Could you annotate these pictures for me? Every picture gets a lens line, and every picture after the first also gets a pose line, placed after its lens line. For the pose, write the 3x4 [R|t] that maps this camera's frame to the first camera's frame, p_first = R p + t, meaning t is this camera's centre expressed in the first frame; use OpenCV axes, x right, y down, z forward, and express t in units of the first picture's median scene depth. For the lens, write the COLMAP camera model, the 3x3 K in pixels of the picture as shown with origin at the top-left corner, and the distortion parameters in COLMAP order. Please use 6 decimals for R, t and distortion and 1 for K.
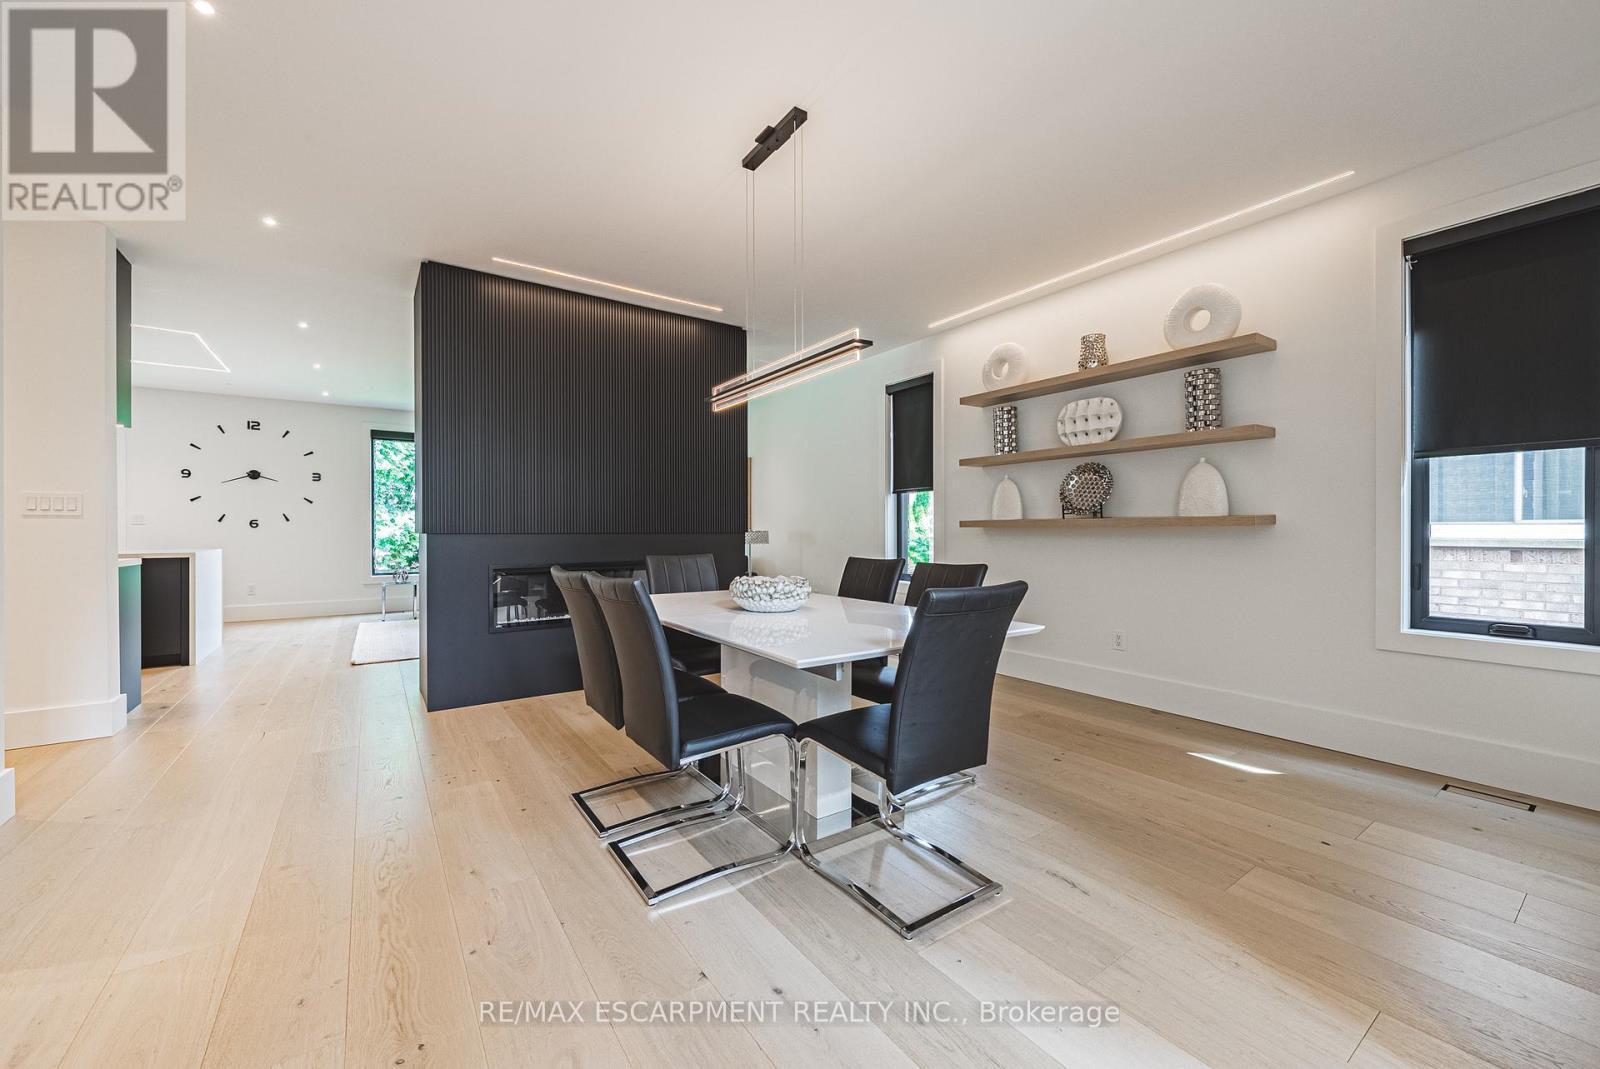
lens RADIAL K [[621.1, 0, 800.1], [0, 621.1, 529.2], [0, 0, 1]] dist [0.012339, -0.000182]
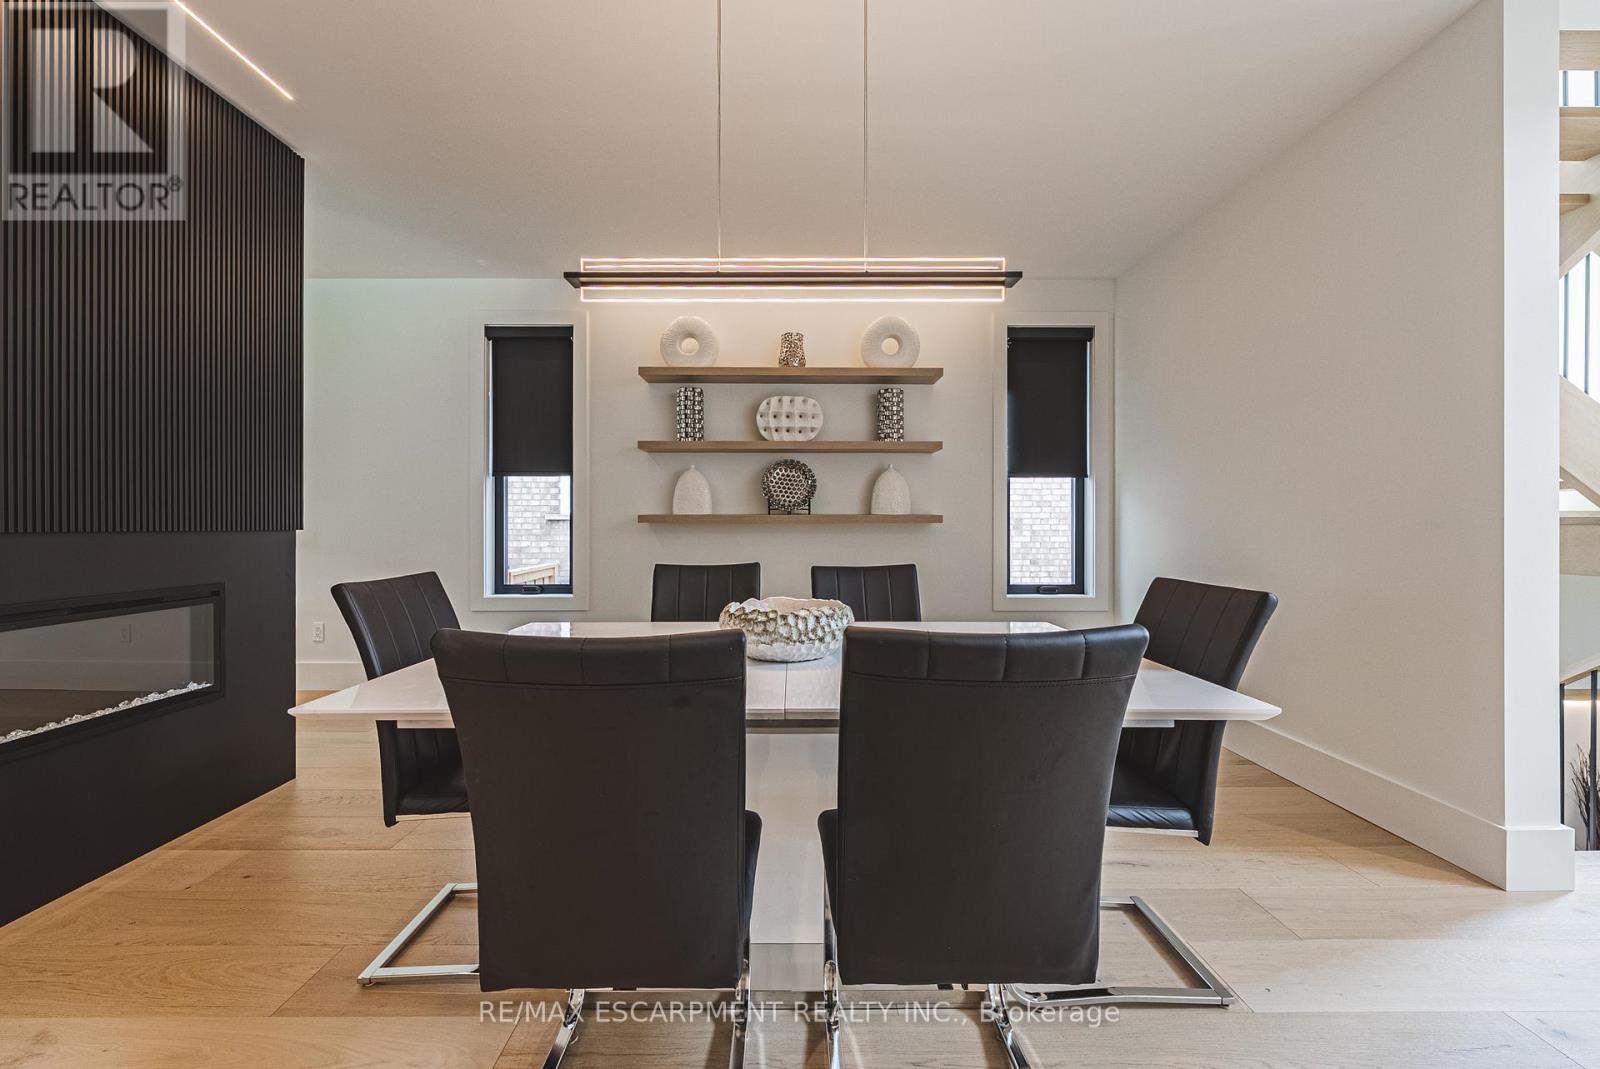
lens RADIAL K [[621.1, 0, 797.5], [0, 621.1, 532.9], [0, 0, 1]] dist [0.012339, -0.000182]
pose [[0.578322, -0.003164, 0.815802, -0.351644], [-0.003961, 0.999970, 0.006687, 0.005472], [-0.815799, -0.007099, 0.578292, 0.404799]]
